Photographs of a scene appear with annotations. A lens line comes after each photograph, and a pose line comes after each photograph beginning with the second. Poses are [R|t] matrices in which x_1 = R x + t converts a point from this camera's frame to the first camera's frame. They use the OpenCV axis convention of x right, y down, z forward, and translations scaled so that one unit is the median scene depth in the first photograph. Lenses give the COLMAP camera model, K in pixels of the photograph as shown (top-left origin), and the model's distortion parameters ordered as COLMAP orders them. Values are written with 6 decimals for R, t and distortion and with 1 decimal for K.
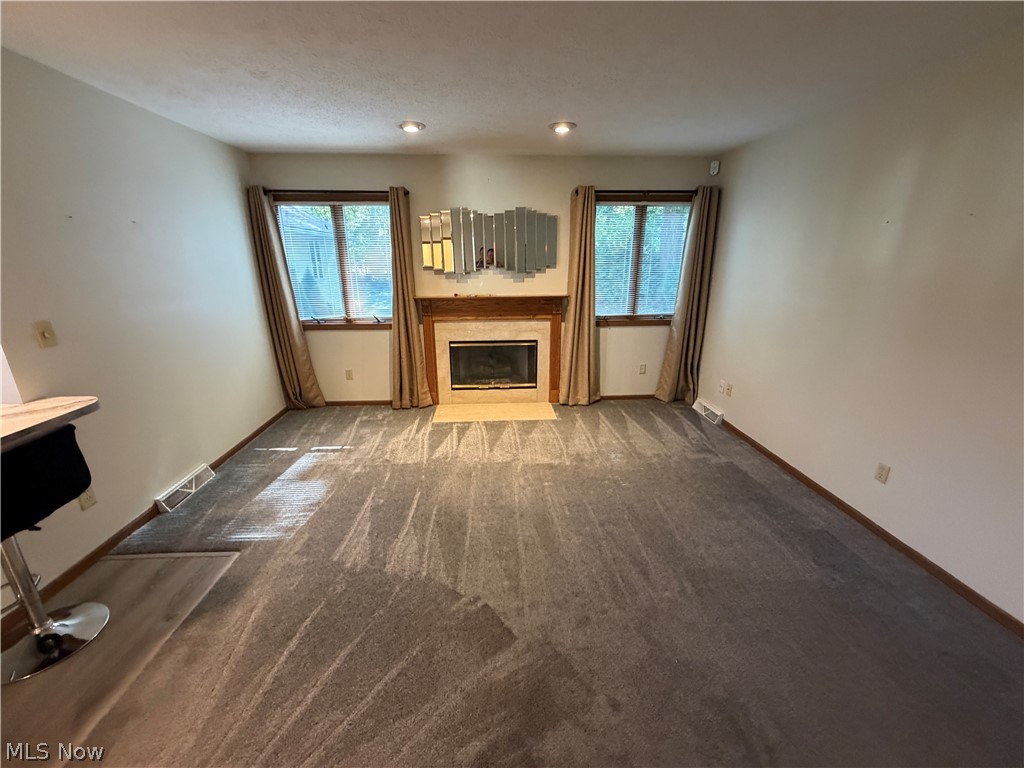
lens RADIAL K [[410.4, 0, 512.0], [0, 410.4, 384.0], [0, 0, 1]] dist [0.001734, 0.000171]
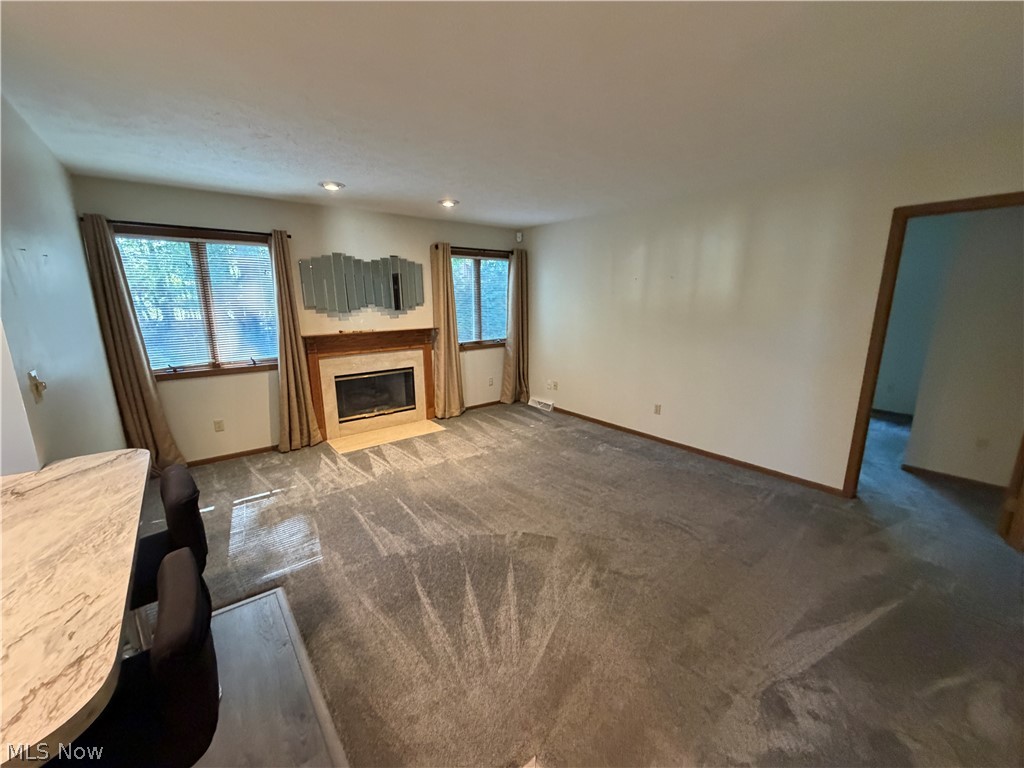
lens RADIAL K [[410.4, 0, 512.0], [0, 410.4, 384.0], [0, 0, 1]] dist [0.001734, 0.000171]
pose [[0.812712, -0.121998, 0.569751, -0.398366], [0.174534, 0.983907, -0.038282, 0.034988], [-0.555911, 0.130553, 0.820926, -0.104321]]
